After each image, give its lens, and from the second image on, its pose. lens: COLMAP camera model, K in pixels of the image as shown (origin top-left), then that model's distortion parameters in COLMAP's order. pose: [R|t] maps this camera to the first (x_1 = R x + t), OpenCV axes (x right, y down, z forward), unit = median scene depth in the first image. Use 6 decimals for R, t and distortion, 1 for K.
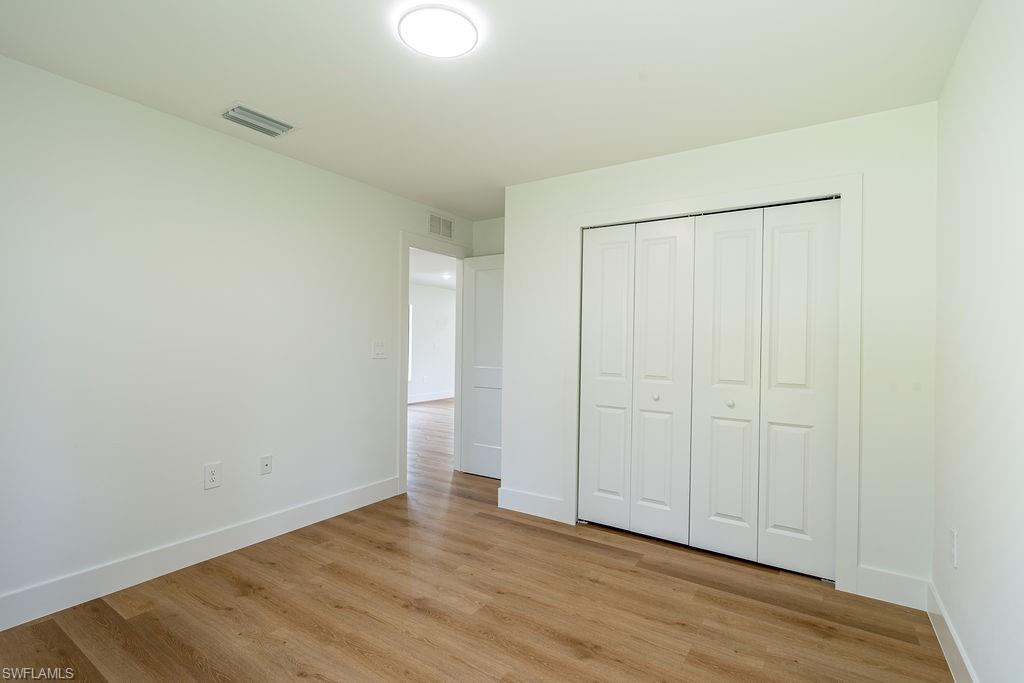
lens RADIAL K [[477.7, 0, 502.4], [0, 477.7, 340.9], [0, 0, 1]] dist [-0.002608, 0.000643]
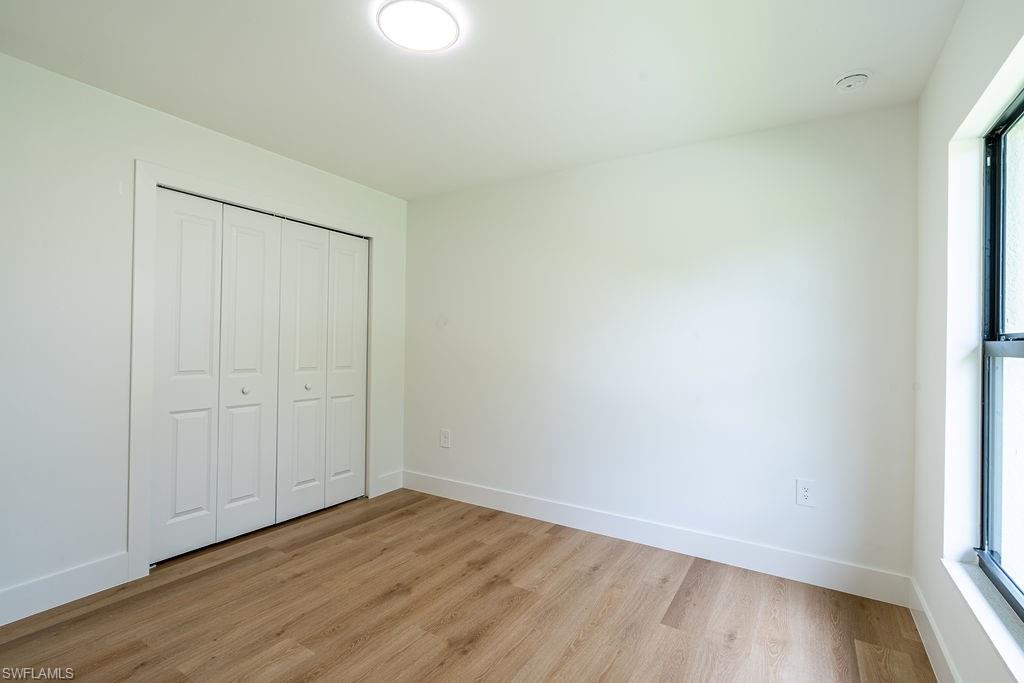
lens RADIAL K [[477.7, 0, 512.9], [0, 477.7, 342.1], [0, 0, 1]] dist [-0.002608, 0.000643]
pose [[-0.037432, -0.012900, 0.999216, -0.777690], [-0.017131, 0.999778, 0.012266, -0.003066], [-0.999152, -0.016659, -0.037645, 0.572696]]
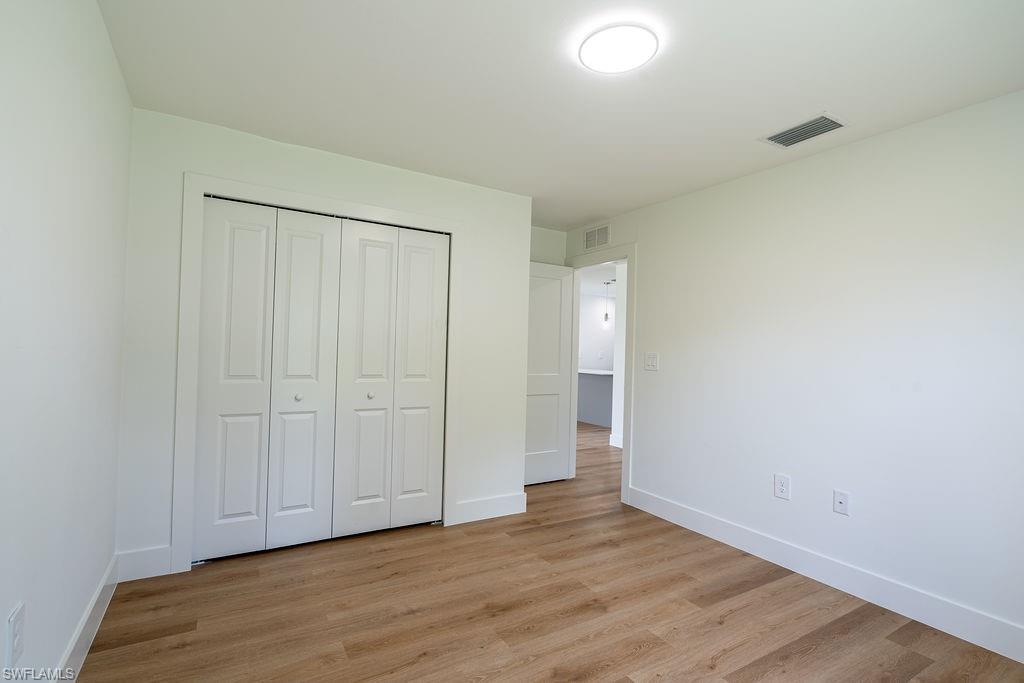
lens RADIAL K [[477.7, 0, 500.5], [0, 477.7, 341.8], [0, 0, 1]] dist [-0.002608, 0.000643]
pose [[0.442965, -0.001220, 0.896538, -0.408053], [-0.020328, 0.999728, 0.011404, -0.013580], [-0.896308, -0.023277, 0.442820, 0.257561]]
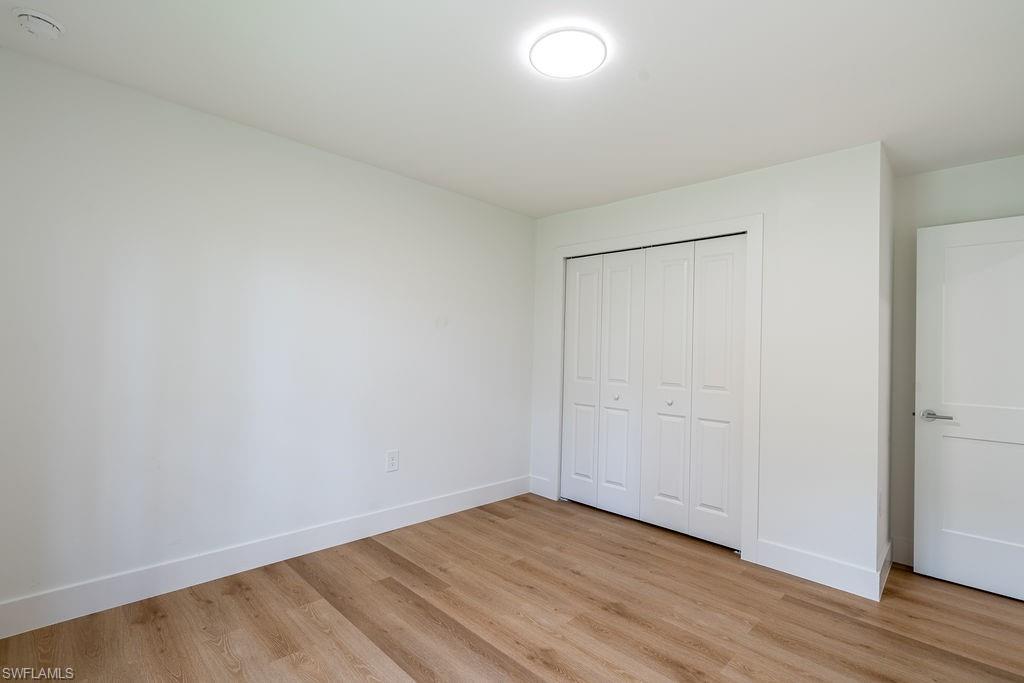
lens RADIAL K [[477.7, 0, 514.4], [0, 477.7, 344.2], [0, 0, 1]] dist [-0.002608, 0.000643]
pose [[0.979719, -0.001984, -0.200366, 0.361780], [-0.001385, 0.999860, -0.016673, 0.005543], [0.200371, 0.016612, 0.979579, -0.279081]]
